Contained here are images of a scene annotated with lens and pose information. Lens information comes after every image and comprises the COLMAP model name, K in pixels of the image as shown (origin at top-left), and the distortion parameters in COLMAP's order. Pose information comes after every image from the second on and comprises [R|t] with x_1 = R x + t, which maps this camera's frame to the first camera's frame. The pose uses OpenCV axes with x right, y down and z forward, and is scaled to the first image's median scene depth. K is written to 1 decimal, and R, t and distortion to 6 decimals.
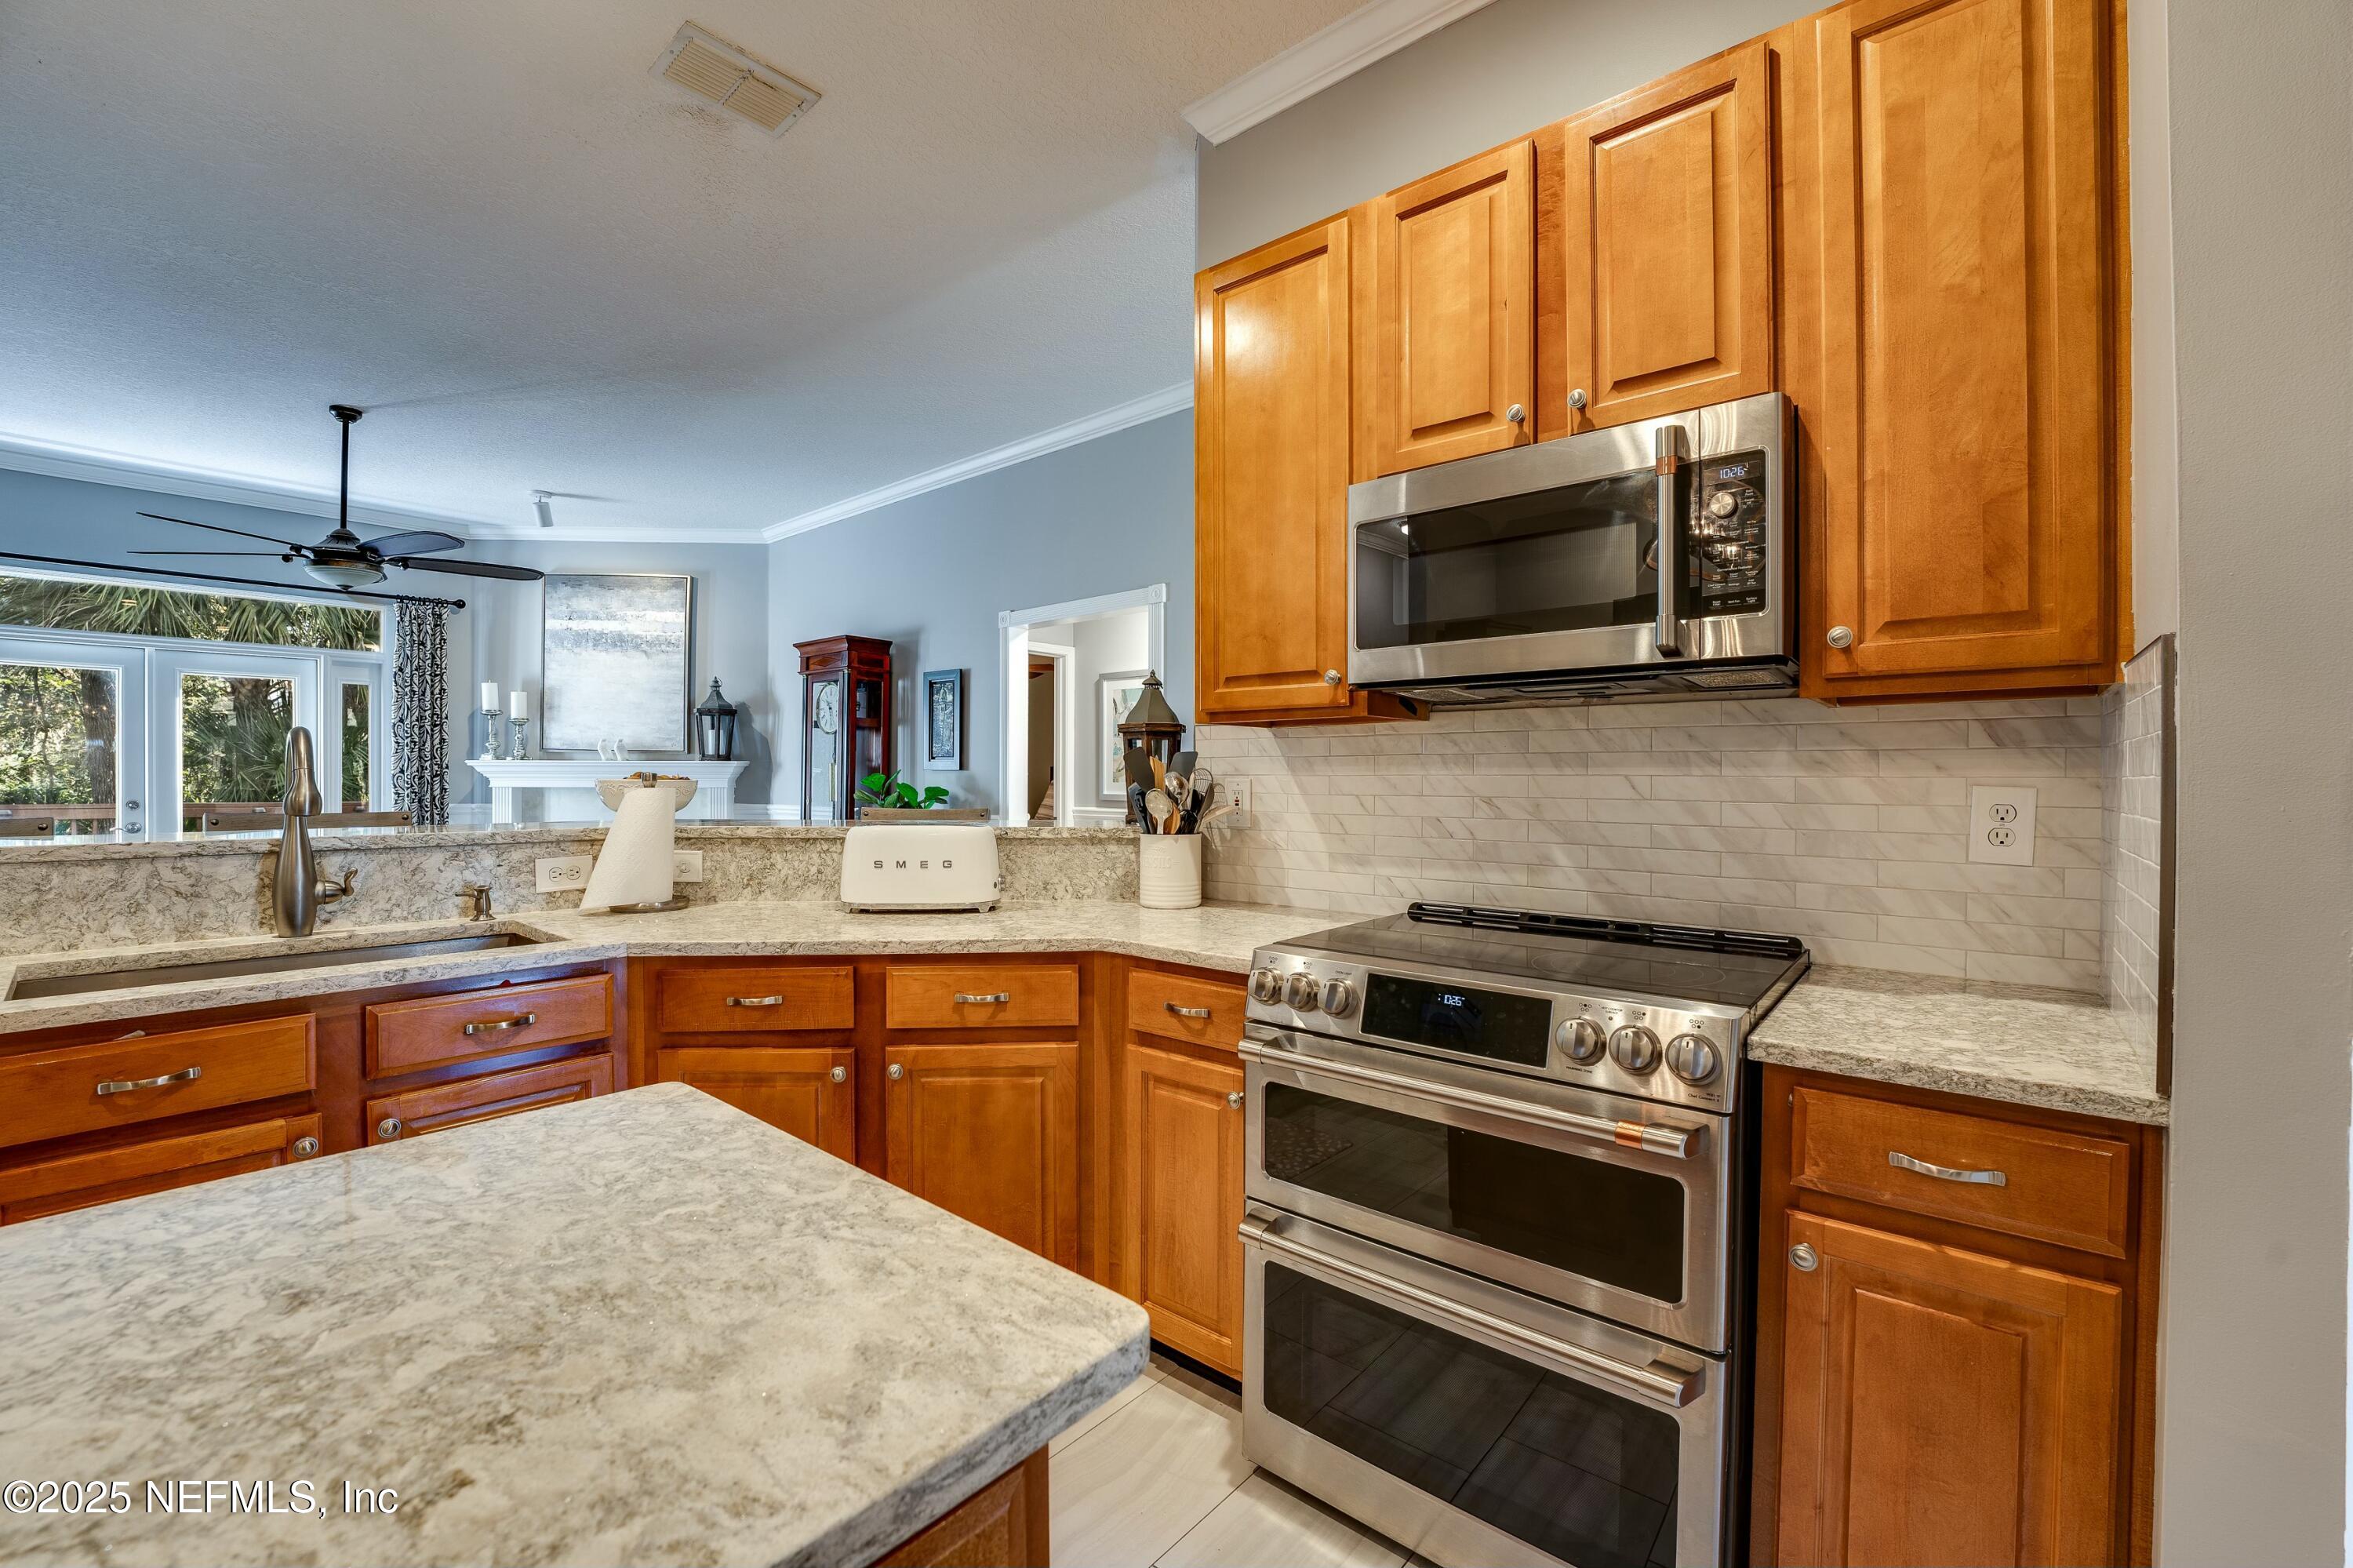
lens RADIAL K [[959.9, 0, 1181.6], [0, 959.9, 782.9], [0, 0, 1]] dist [-0.028071, 0.002083]
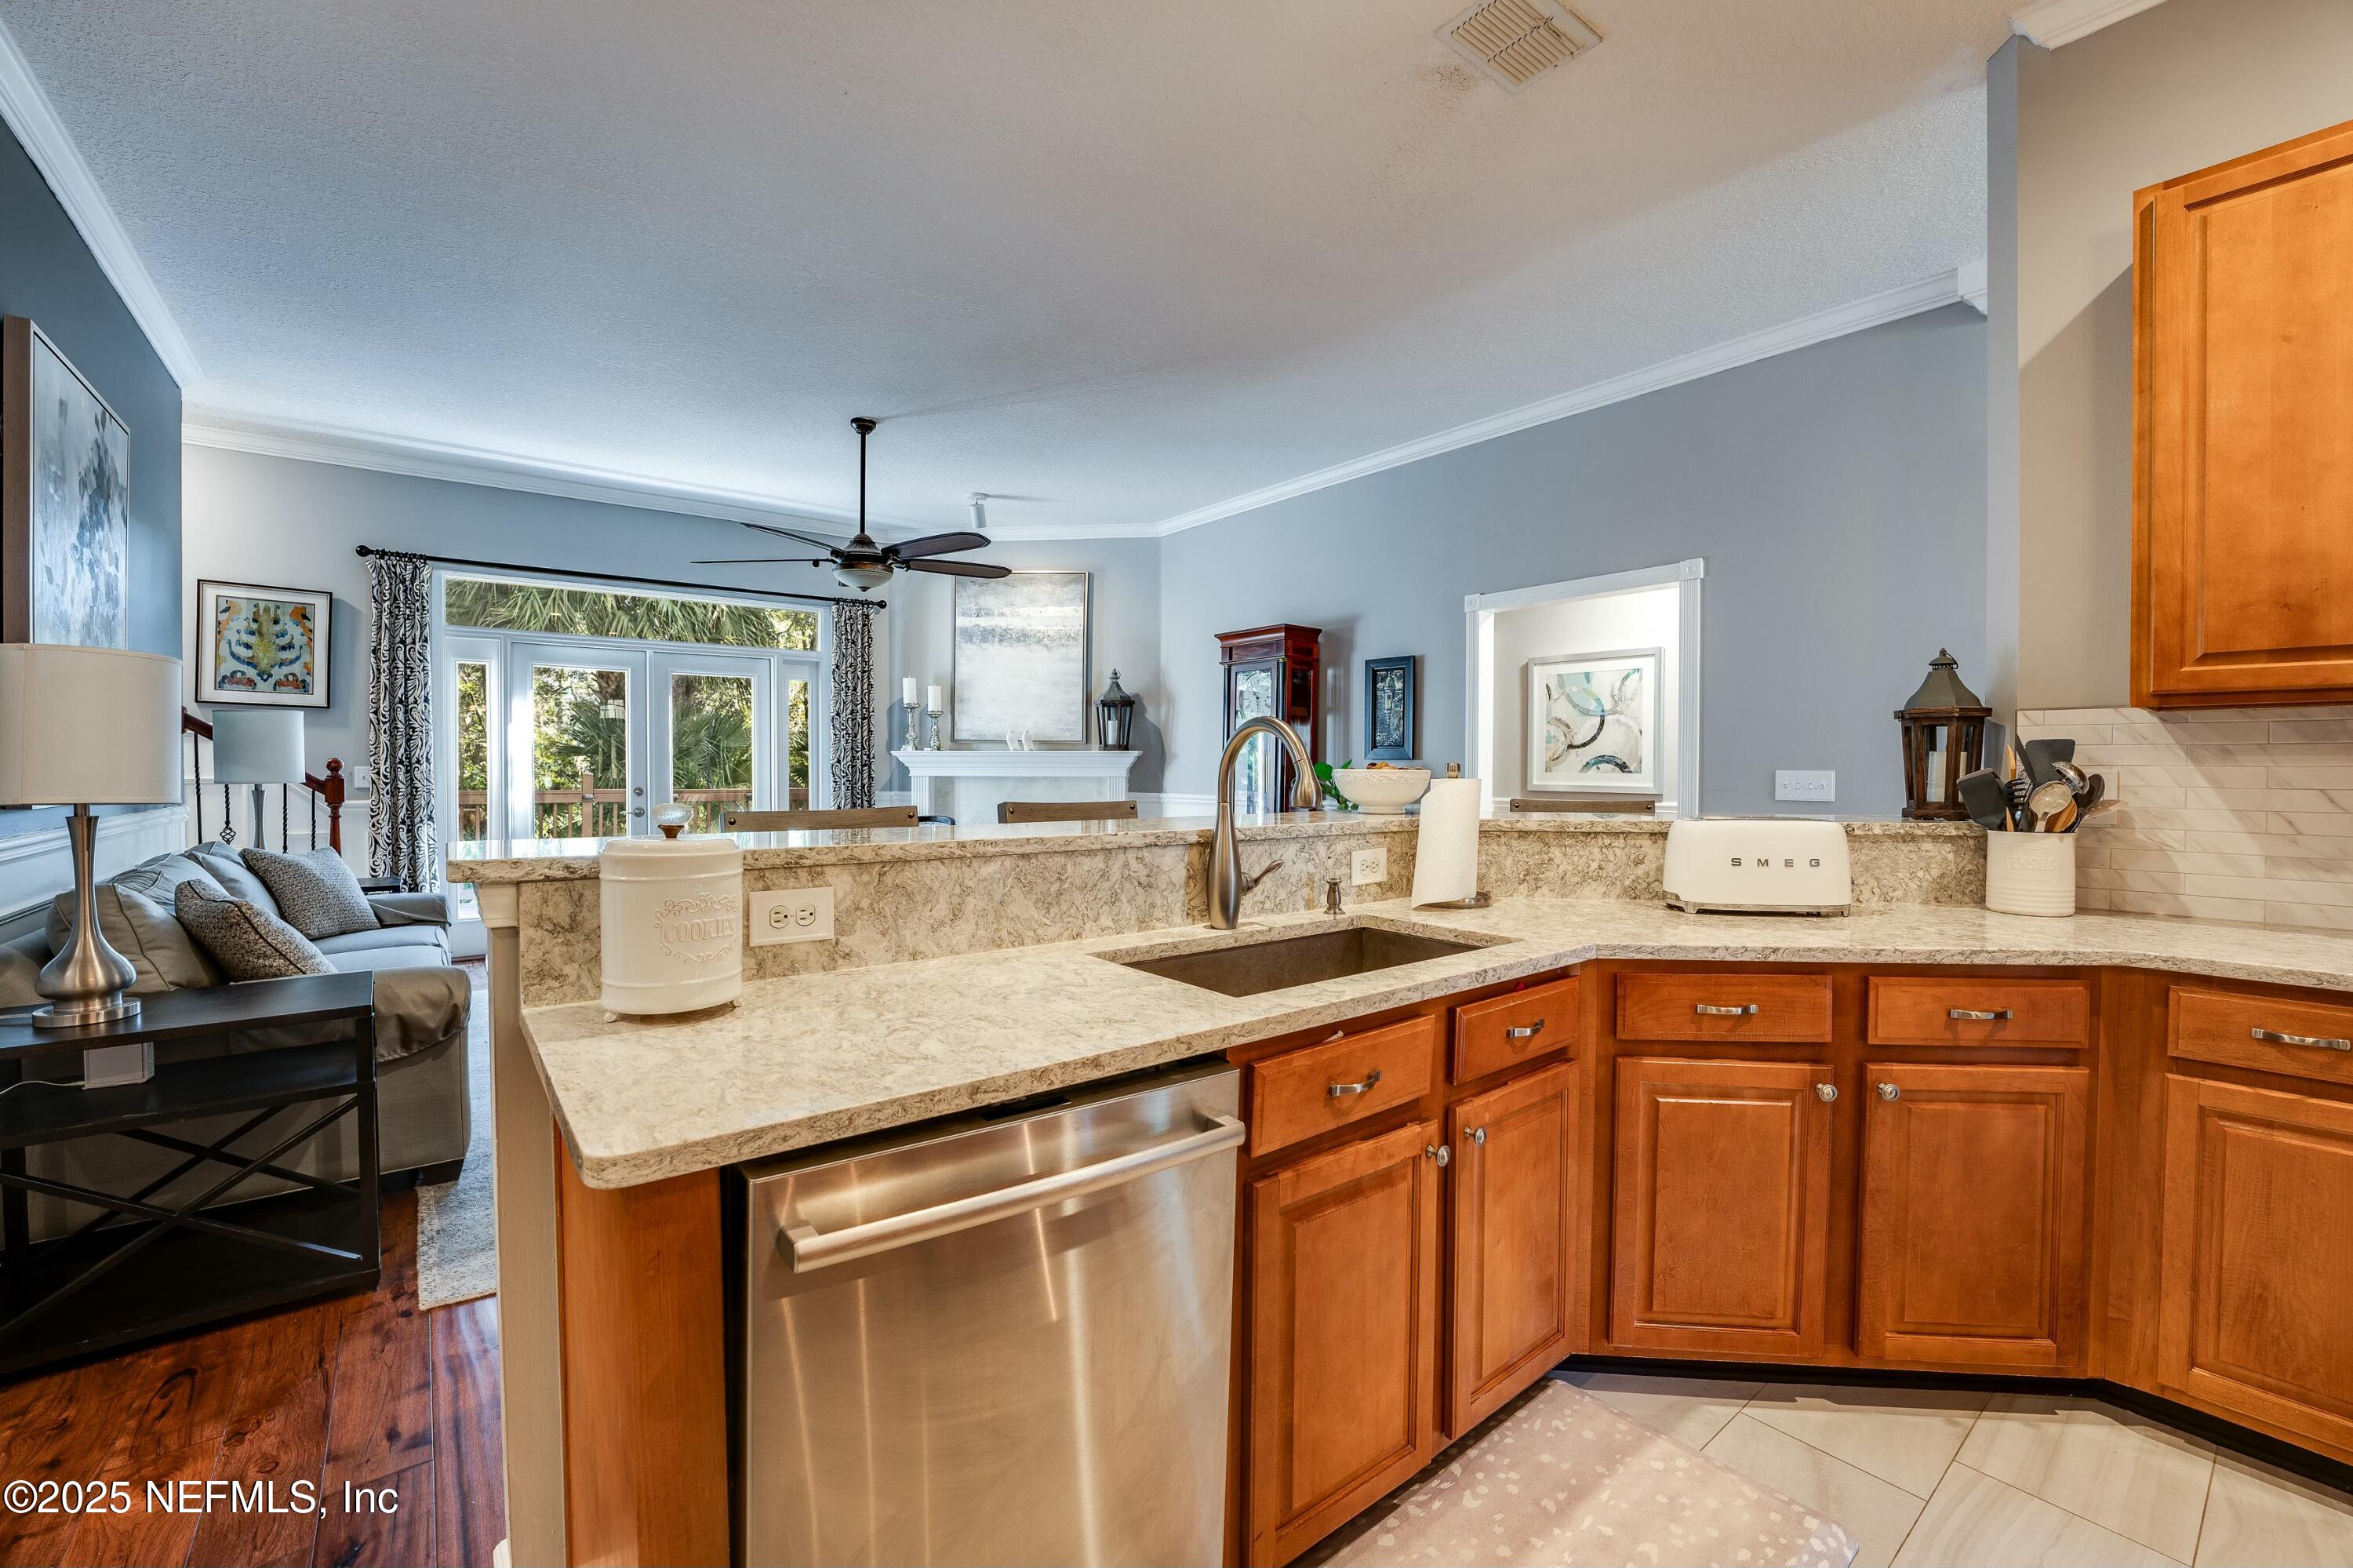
lens RADIAL K [[959.9, 0, 1181.6], [0, 959.9, 785.1], [0, 0, 1]] dist [-0.028071, 0.002083]
pose [[0.981775, 0.003849, -0.190009, -0.730279], [-0.001279, 0.999906, 0.013650, -0.001136], [0.190044, -0.013158, 0.981687, -0.003564]]
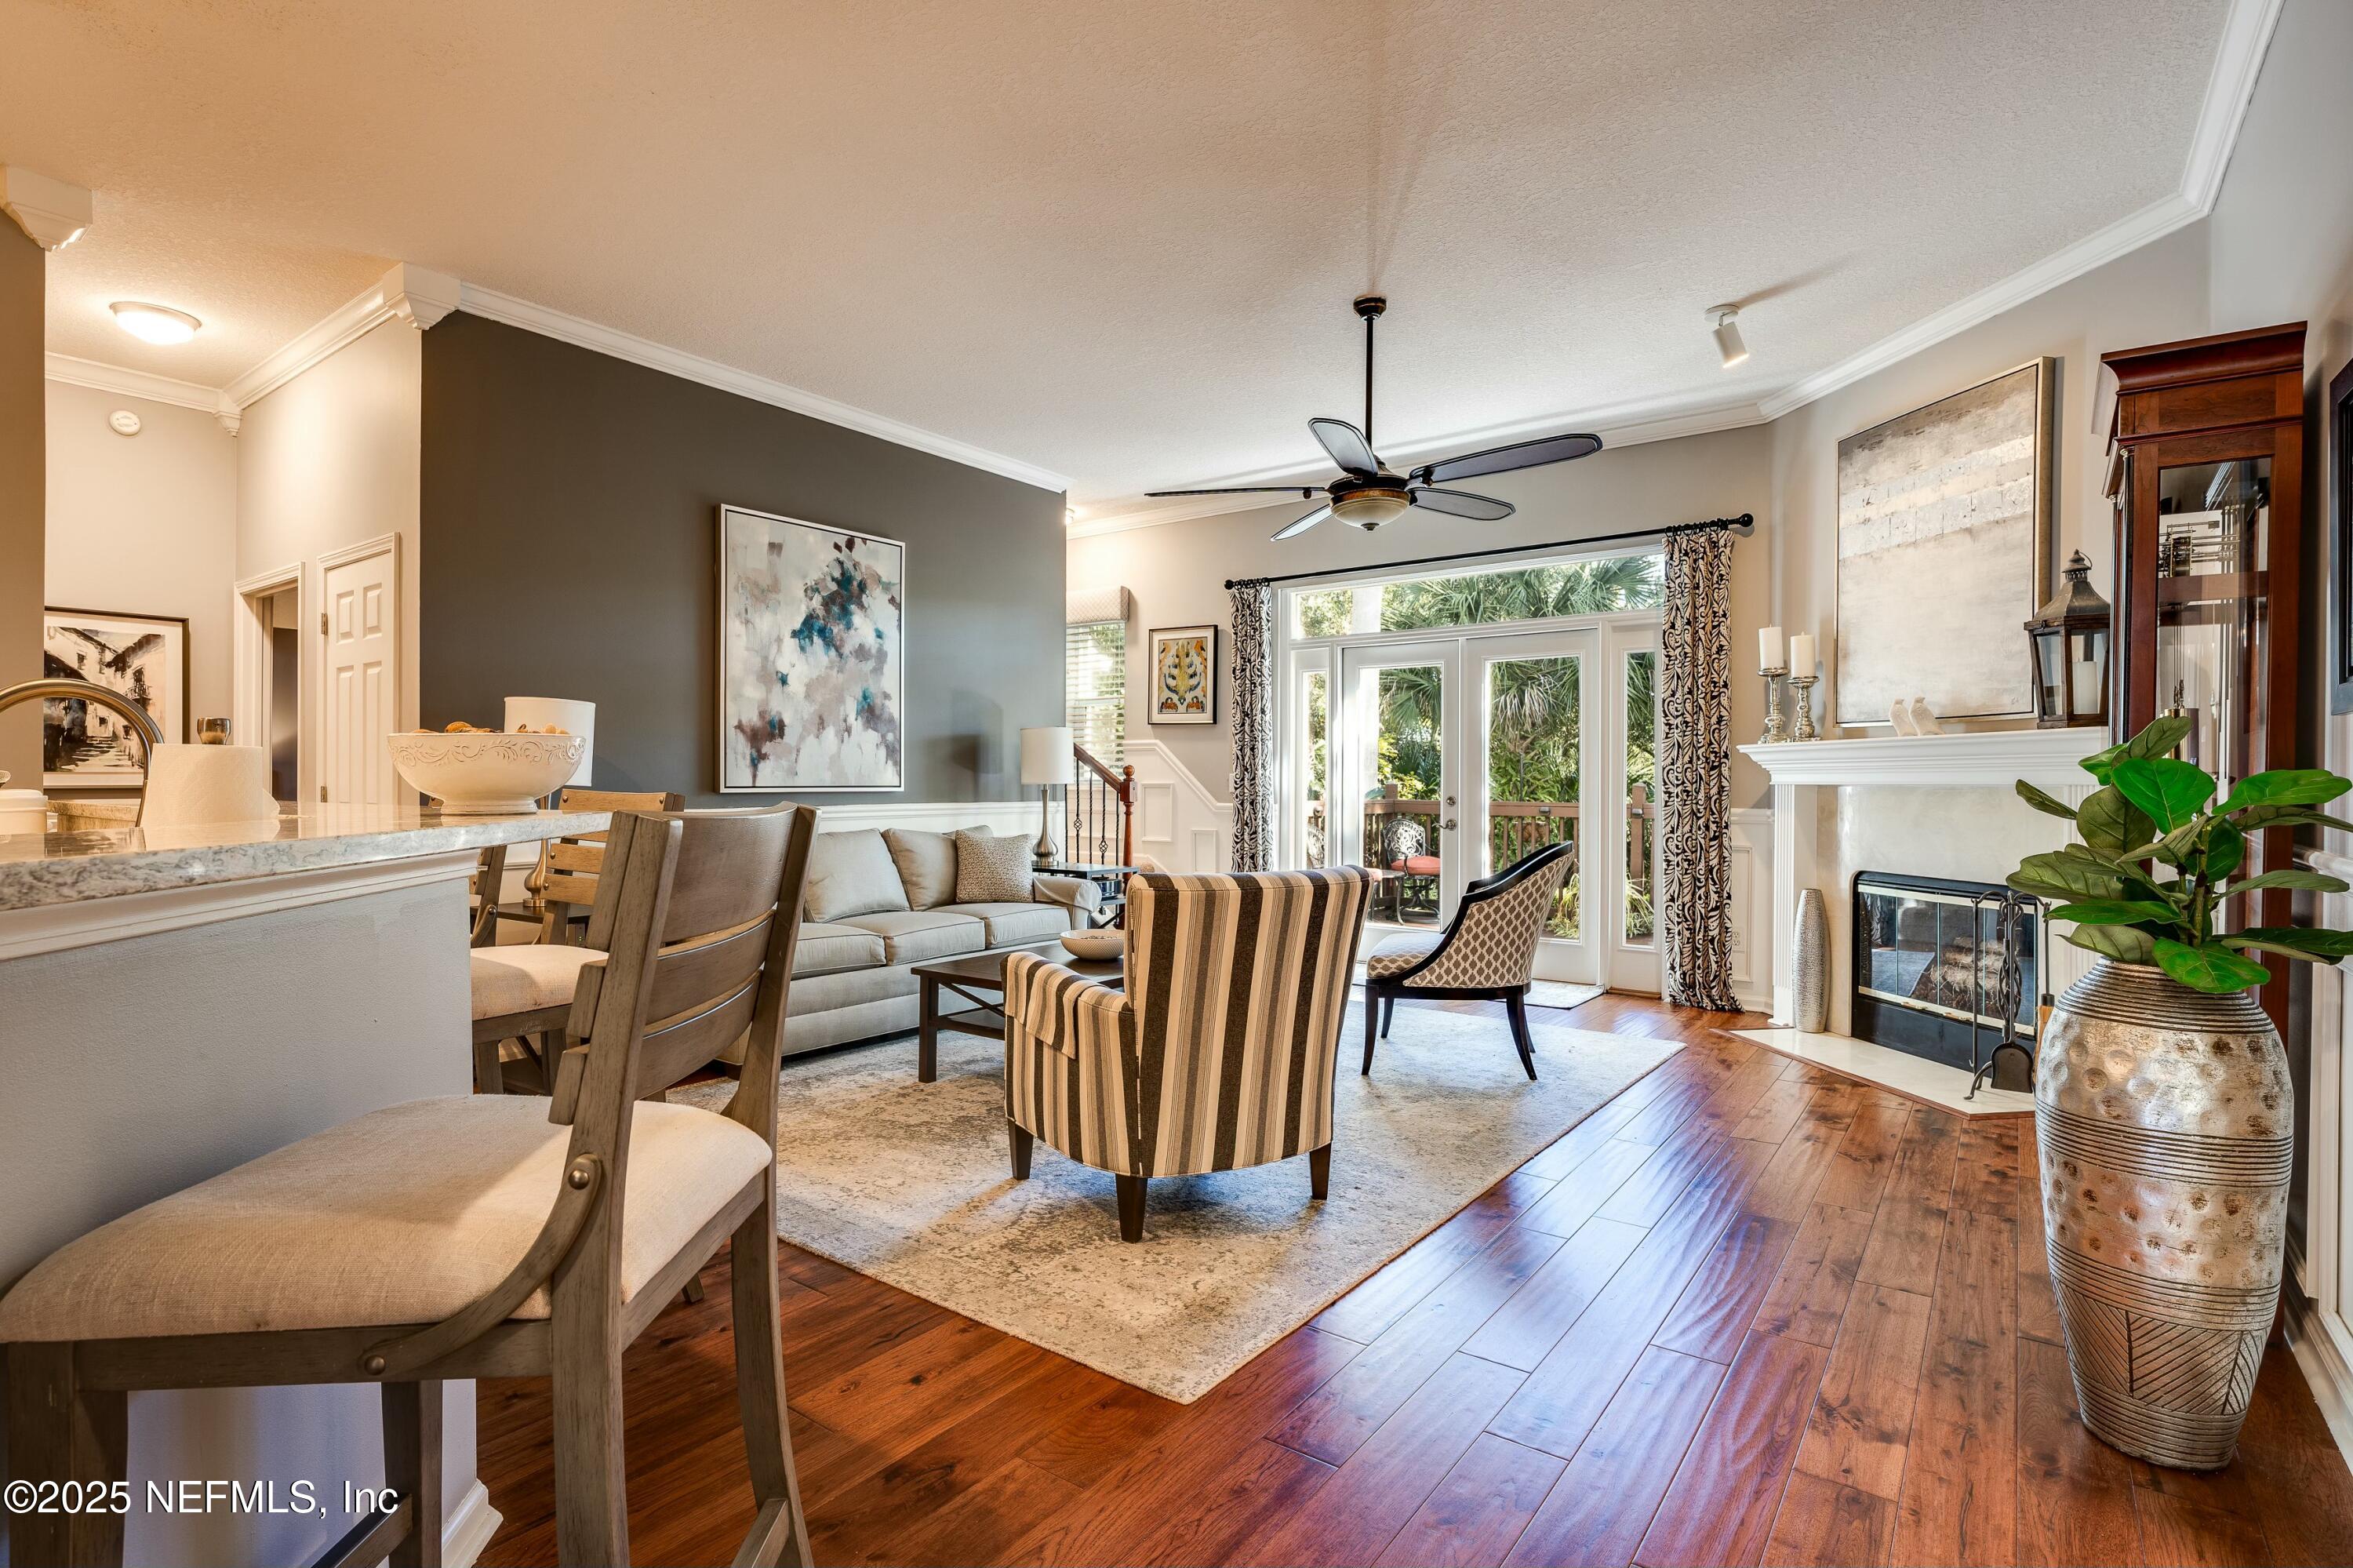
lens RADIAL K [[1142.6, 0, 1175.7], [0, 1142.6, 789.6], [0, 0, 1]] dist [-0.008049, -0.001627]
pose [[0.066720, 0.003777, -0.997765, 0.135958], [-0.006933, 0.999970, 0.003322, 0.026319], [0.997748, 0.006696, 0.066744, 1.711715]]
